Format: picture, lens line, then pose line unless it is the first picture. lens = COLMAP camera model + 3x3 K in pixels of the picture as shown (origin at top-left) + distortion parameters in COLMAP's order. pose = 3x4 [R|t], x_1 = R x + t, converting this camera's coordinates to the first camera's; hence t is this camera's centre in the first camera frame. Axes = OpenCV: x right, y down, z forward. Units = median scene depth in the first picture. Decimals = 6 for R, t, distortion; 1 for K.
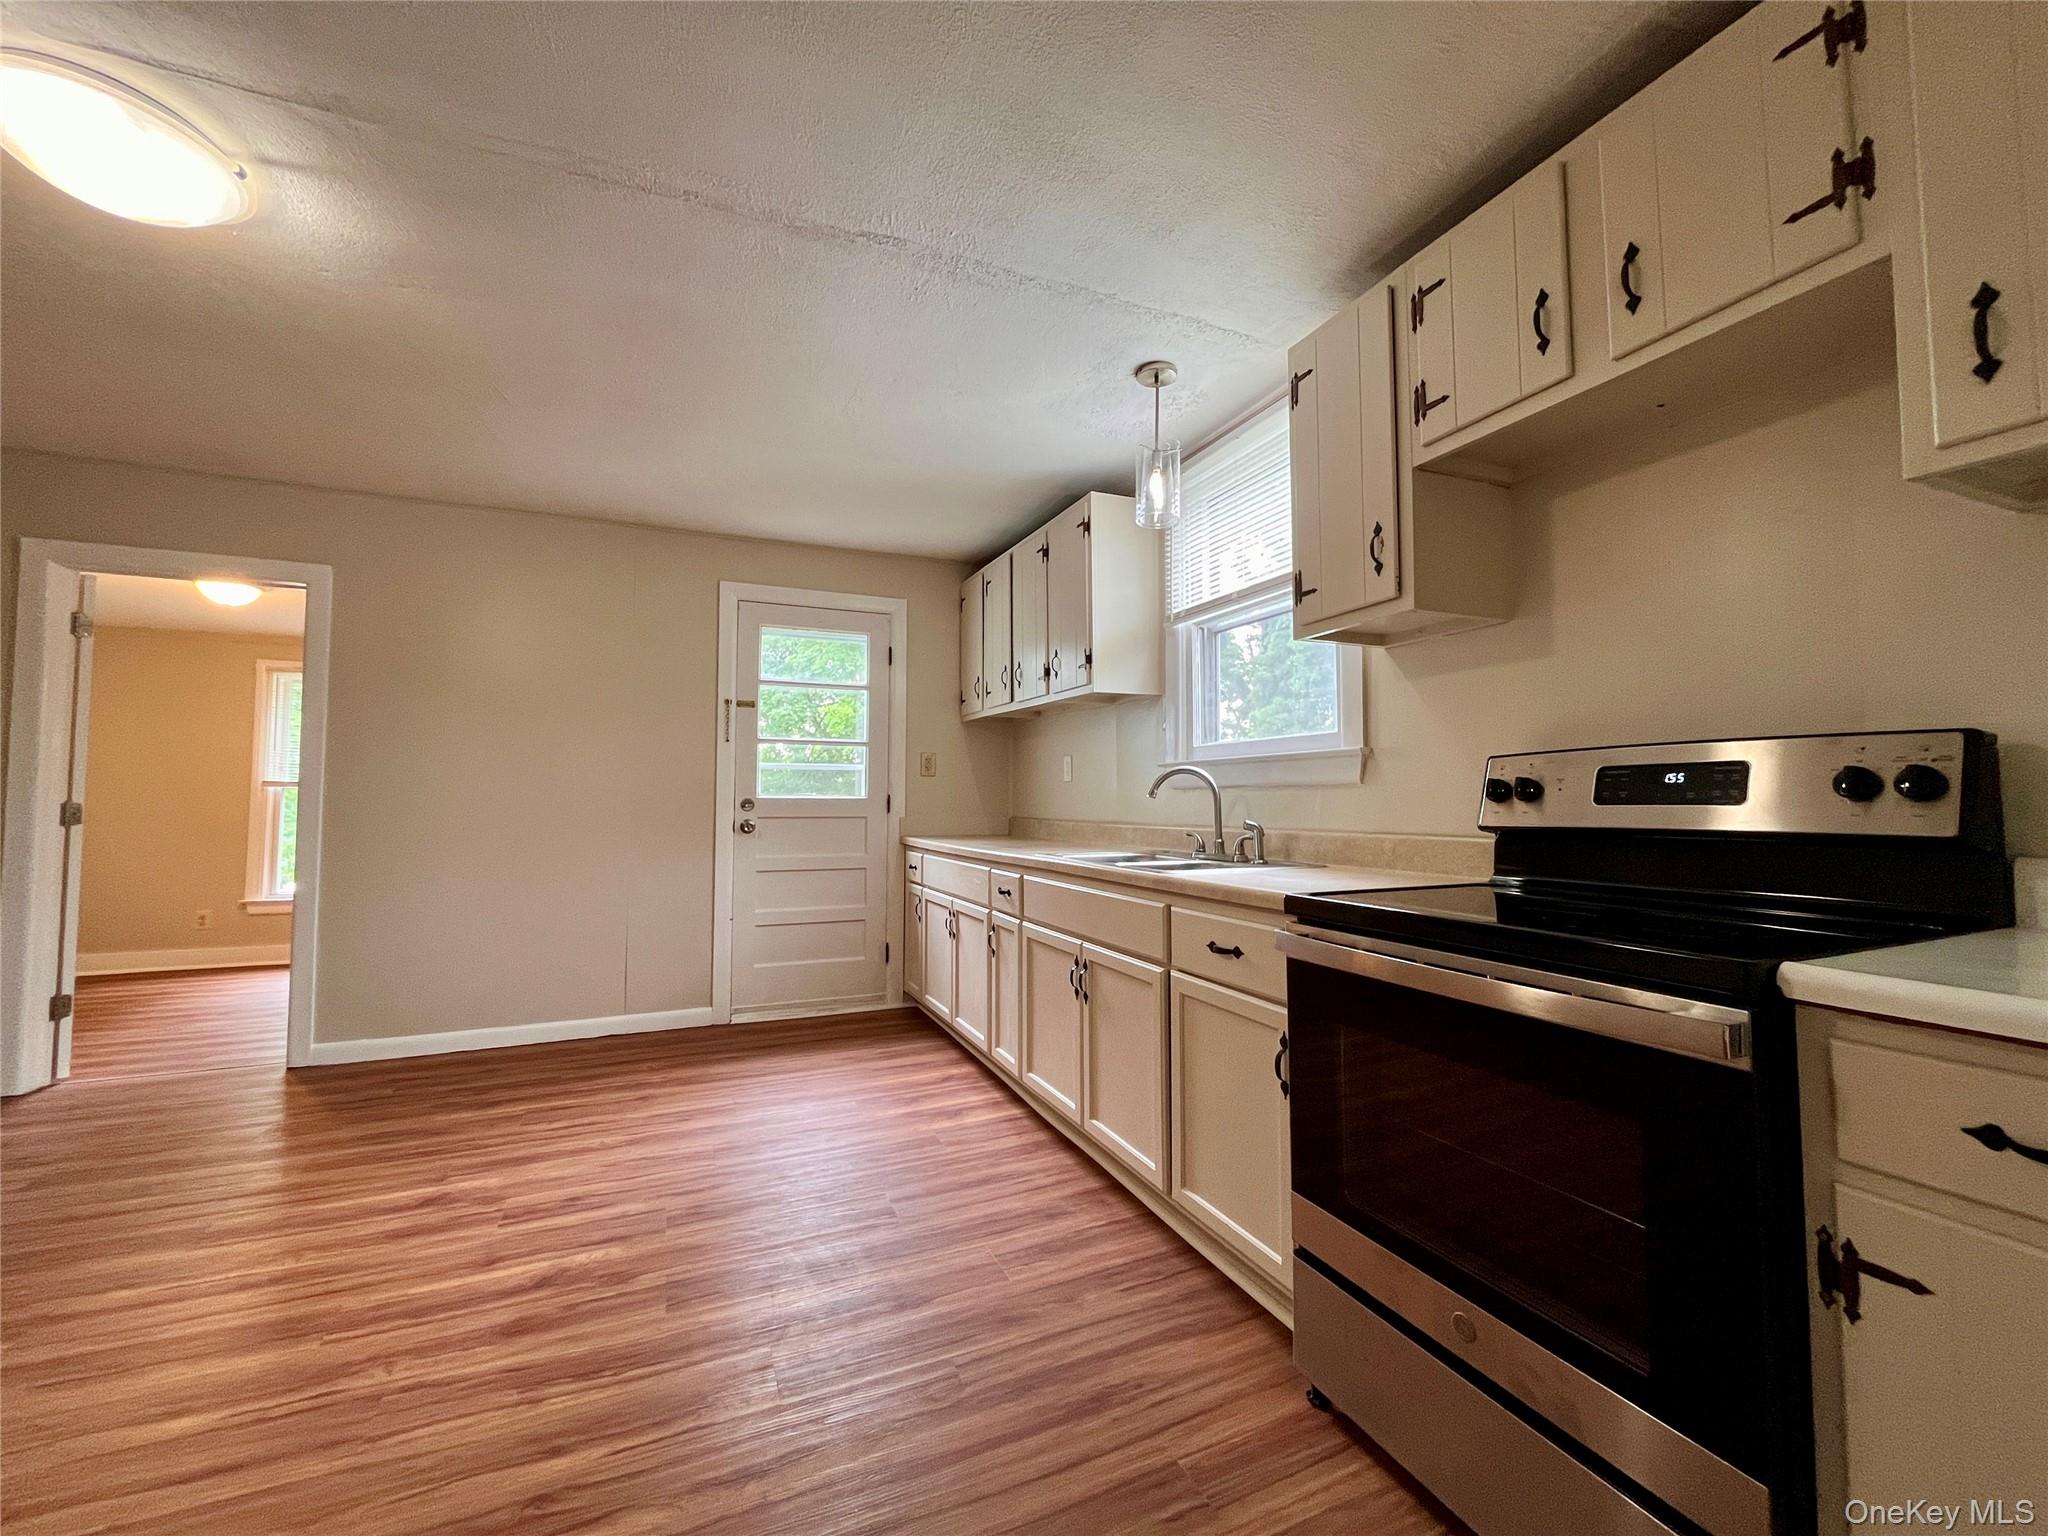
lens RADIAL K [[825.9, 0, 1030.9], [0, 825.9, 765.4], [0, 0, 1]] dist [-0.001741, -0.000934]
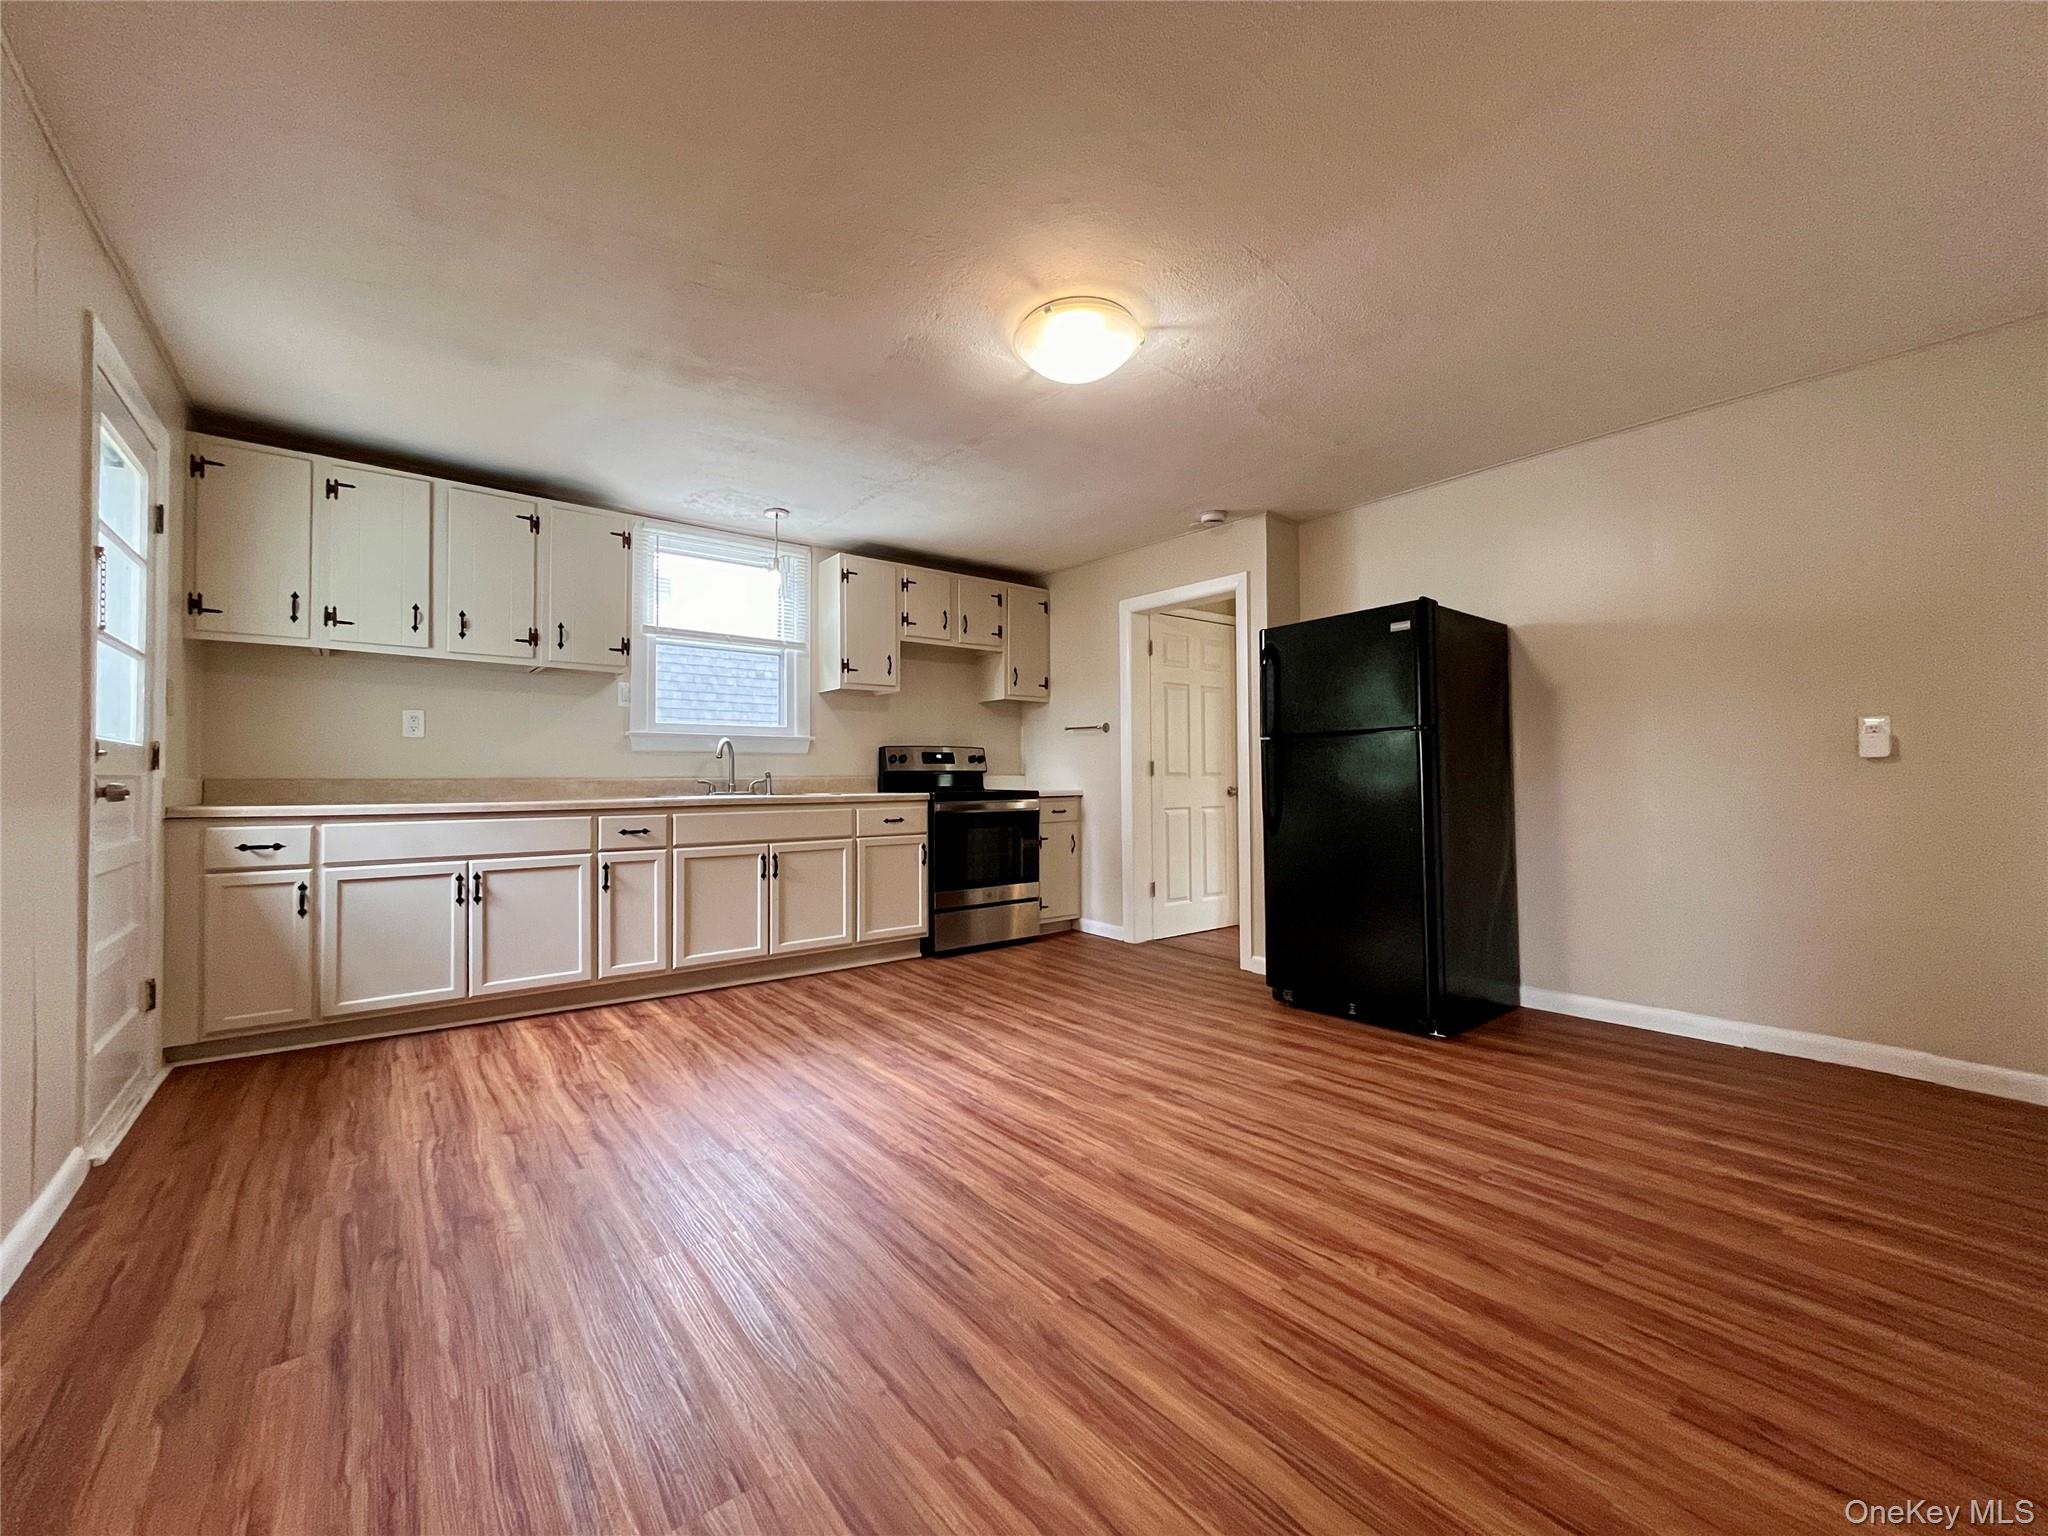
lens RADIAL K [[825.9, 0, 1026.8], [0, 825.9, 767.5], [0, 0, 1]] dist [-0.001741, -0.000934]
pose [[-0.256406, 0.010617, 0.966511, -1.313410], [-0.039082, 0.999008, -0.021343, 0.059160], [-0.965779, -0.043246, -0.255737, 0.730462]]
